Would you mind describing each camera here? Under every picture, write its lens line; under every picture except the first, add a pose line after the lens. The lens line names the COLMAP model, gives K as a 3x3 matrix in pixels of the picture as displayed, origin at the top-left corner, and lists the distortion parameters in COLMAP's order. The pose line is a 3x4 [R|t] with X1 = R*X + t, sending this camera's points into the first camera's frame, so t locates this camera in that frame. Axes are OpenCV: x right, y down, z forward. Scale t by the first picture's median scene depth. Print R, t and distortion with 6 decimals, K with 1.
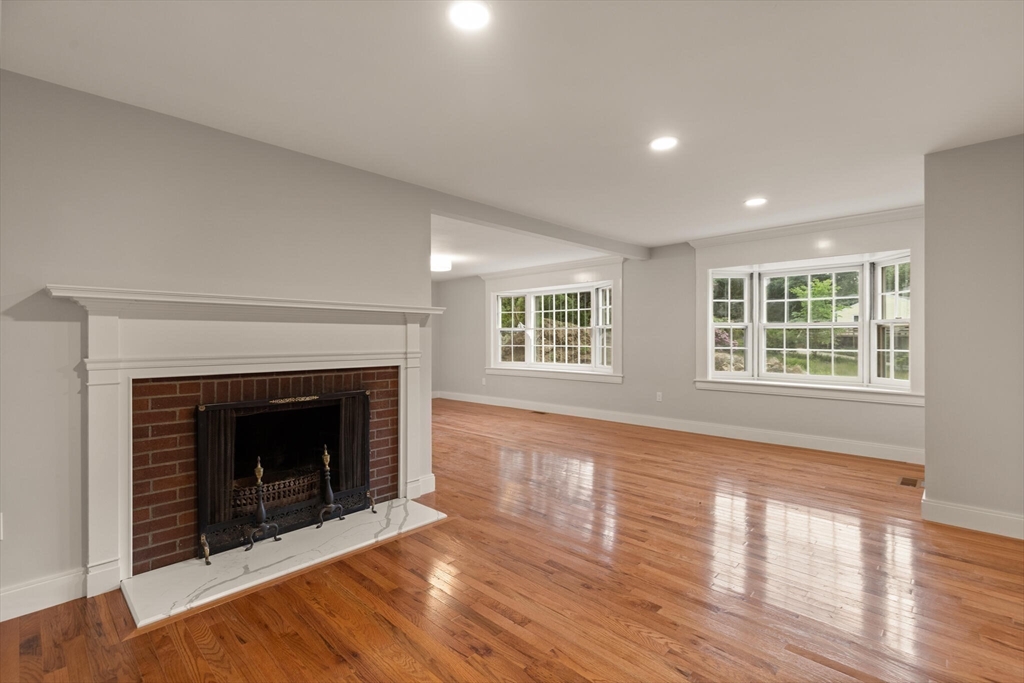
lens RADIAL K [[470.0, 0, 510.2], [0, 470.0, 338.8], [0, 0, 1]] dist [0.011614, -0.004080]
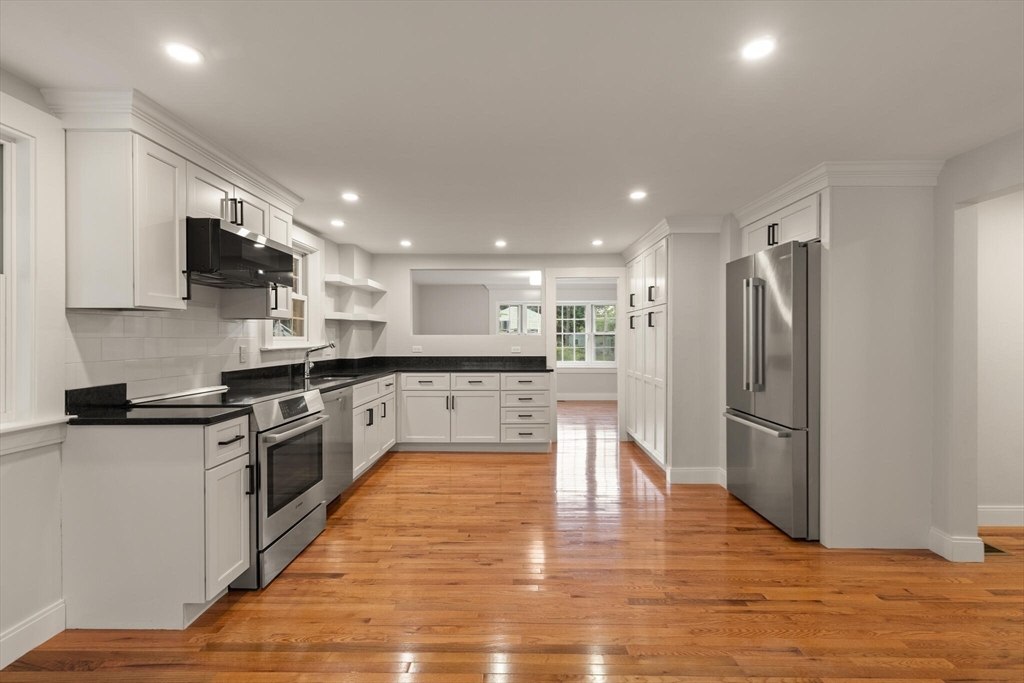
lens RADIAL K [[470.0, 0, 508.3], [0, 470.0, 340.0], [0, 0, 1]] dist [0.011614, -0.004080]
pose [[0.734964, 0.002516, 0.678102, -2.400981], [-0.003826, 0.999993, 0.000437, -0.016606], [-0.678096, -0.002915, 0.734968, 0.400917]]
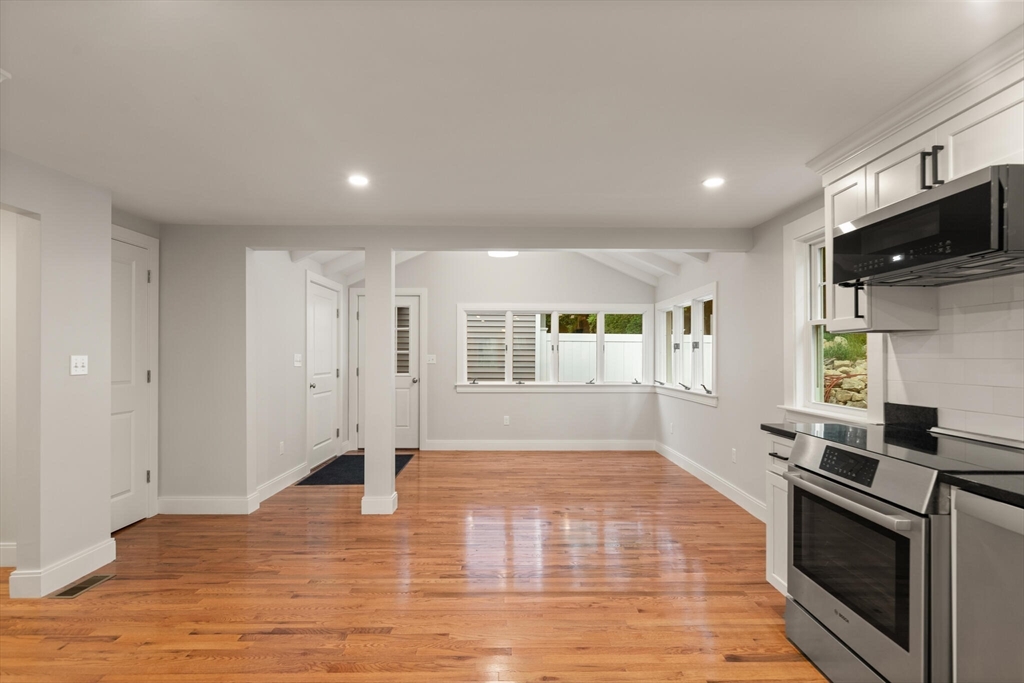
lens RADIAL K [[500.5, 0, 518.4], [0, 500.5, 359.7], [0, 0, 1]] dist [0.003890, -0.000428]
pose [[-0.711414, 0.009063, -0.702715, -1.236462], [0.003792, 0.999952, 0.009058, -0.026155], [0.702763, 0.003780, -0.711414, 1.627144]]
